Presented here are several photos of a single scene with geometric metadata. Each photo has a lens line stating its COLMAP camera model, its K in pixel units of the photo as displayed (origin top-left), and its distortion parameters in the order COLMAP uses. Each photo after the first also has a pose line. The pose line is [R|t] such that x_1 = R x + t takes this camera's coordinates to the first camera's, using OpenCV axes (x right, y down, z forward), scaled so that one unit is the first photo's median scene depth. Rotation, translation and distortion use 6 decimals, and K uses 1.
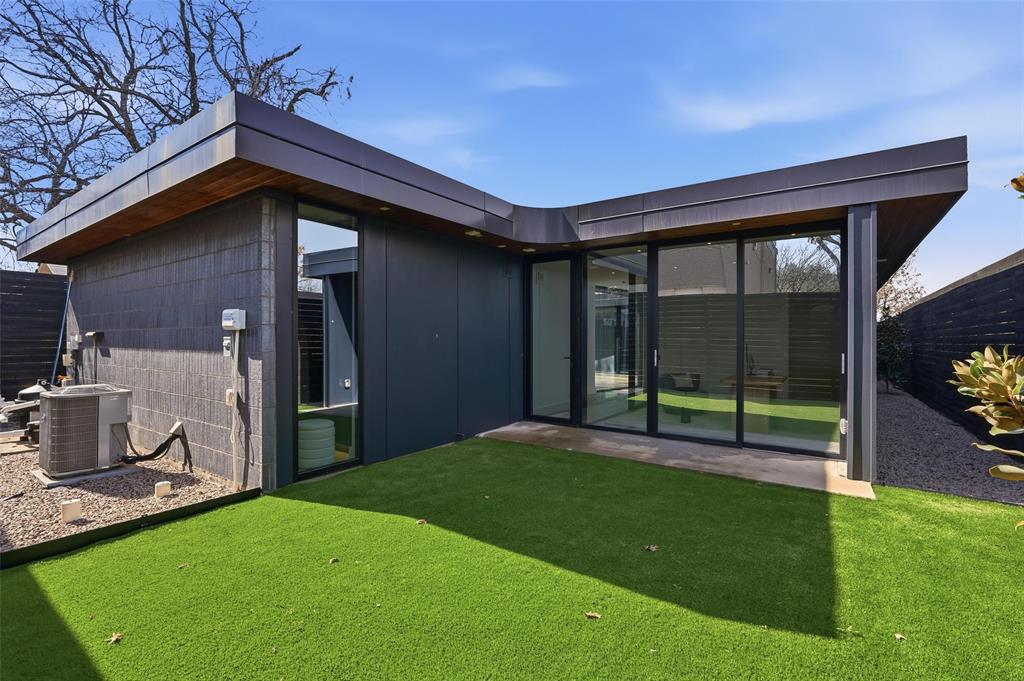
lens RADIAL K [[459.6, 0, 509.6], [0, 459.6, 340.8], [0, 0, 1]] dist [-0.011895, 0.005534]
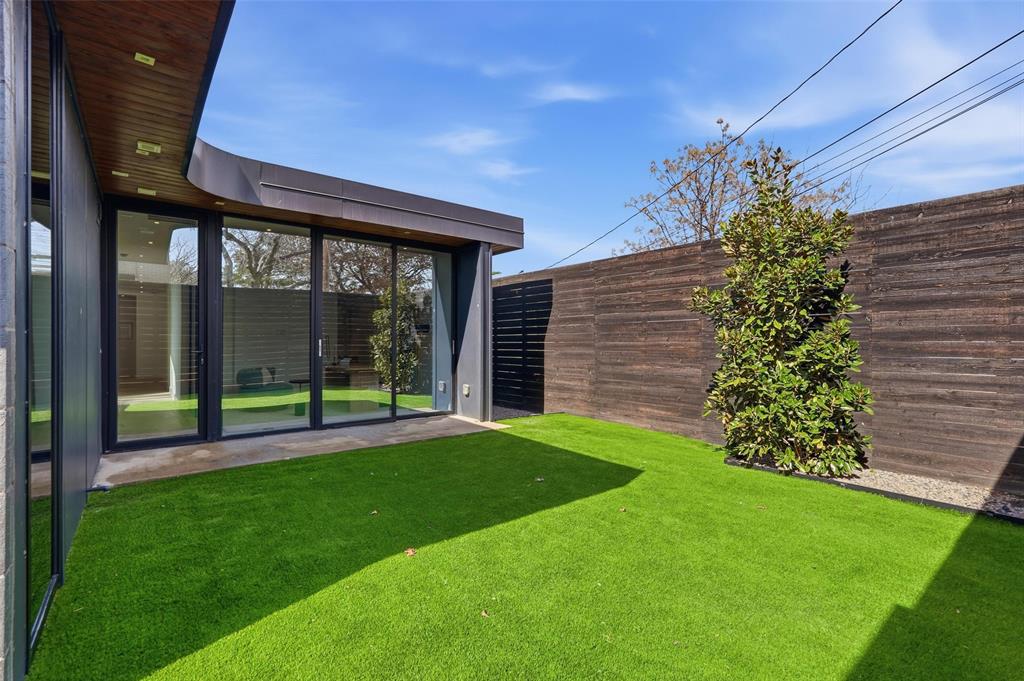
lens RADIAL K [[459.6, 0, 509.3], [0, 459.6, 342.4], [0, 0, 1]] dist [-0.011895, 0.005534]
pose [[0.274616, -0.000634, 0.961554, -0.567100], [-0.001170, 0.999999, 0.000993, 0.025776], [-0.961553, -0.001397, 0.274615, 0.399483]]
